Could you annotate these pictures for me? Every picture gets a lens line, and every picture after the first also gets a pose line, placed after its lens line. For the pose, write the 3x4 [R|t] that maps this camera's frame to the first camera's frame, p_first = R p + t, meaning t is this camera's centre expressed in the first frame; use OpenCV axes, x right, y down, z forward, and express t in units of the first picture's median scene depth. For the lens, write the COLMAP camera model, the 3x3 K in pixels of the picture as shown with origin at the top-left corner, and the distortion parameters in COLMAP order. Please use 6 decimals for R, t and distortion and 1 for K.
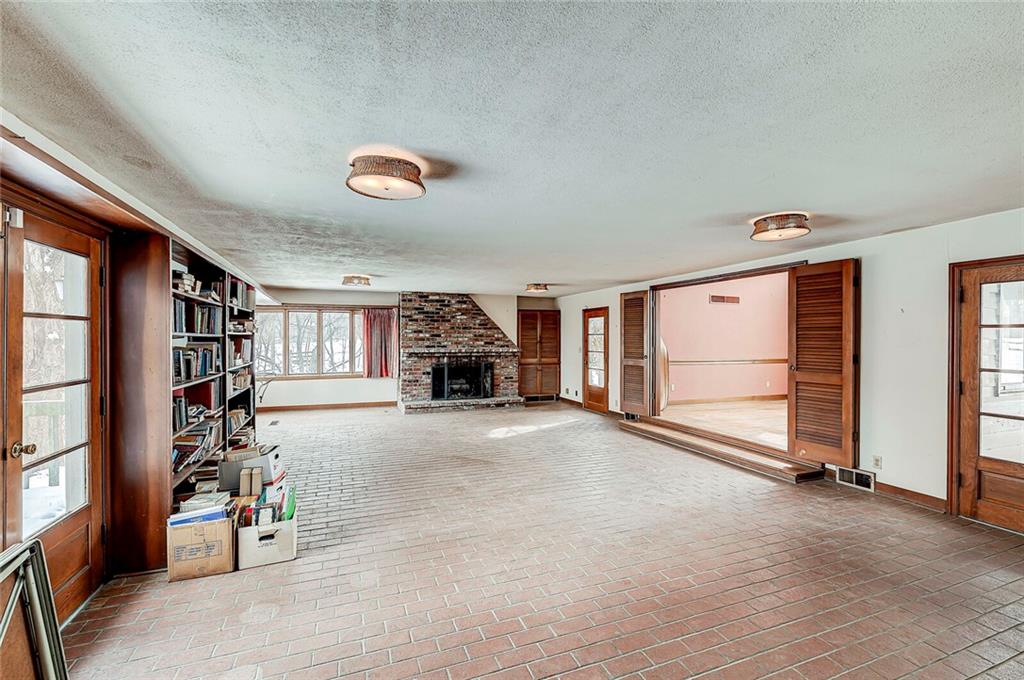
lens RADIAL K [[421.0, 0, 507.1], [0, 421.0, 342.2], [0, 0, 1]] dist [-0.000736, -0.000031]
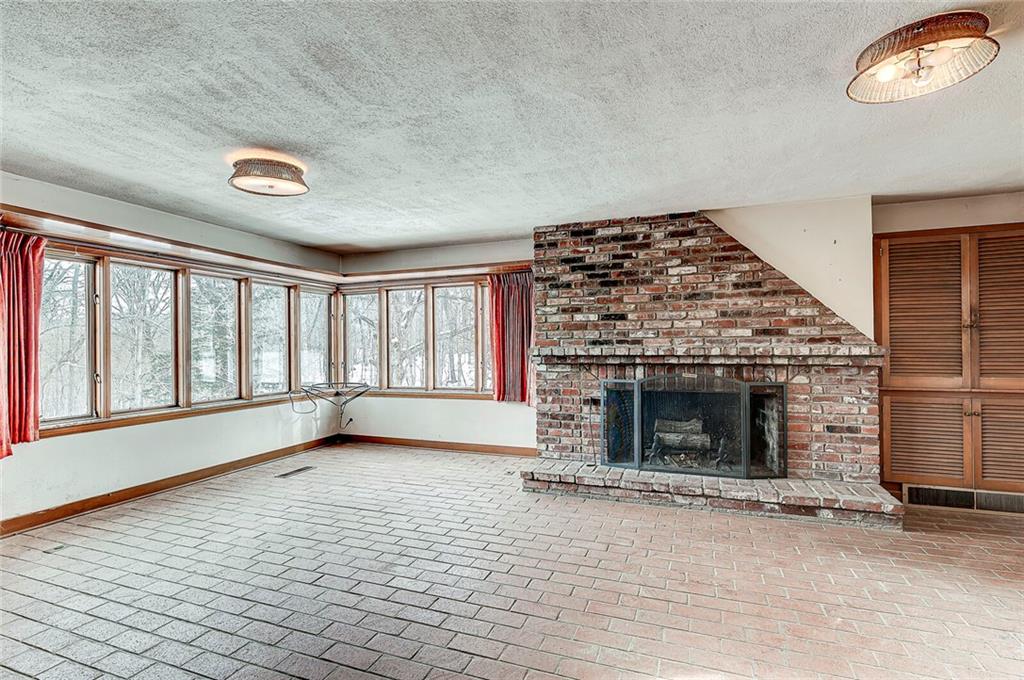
lens RADIAL K [[421.0, 0, 507.1], [0, 421.0, 342.2], [0, 0, 1]] dist [-0.000736, -0.000031]
pose [[0.706794, -0.015992, -0.707238, 0.061831], [0.008850, 0.999866, -0.013764, 0.015196], [0.707364, 0.003469, 0.706841, 0.600760]]
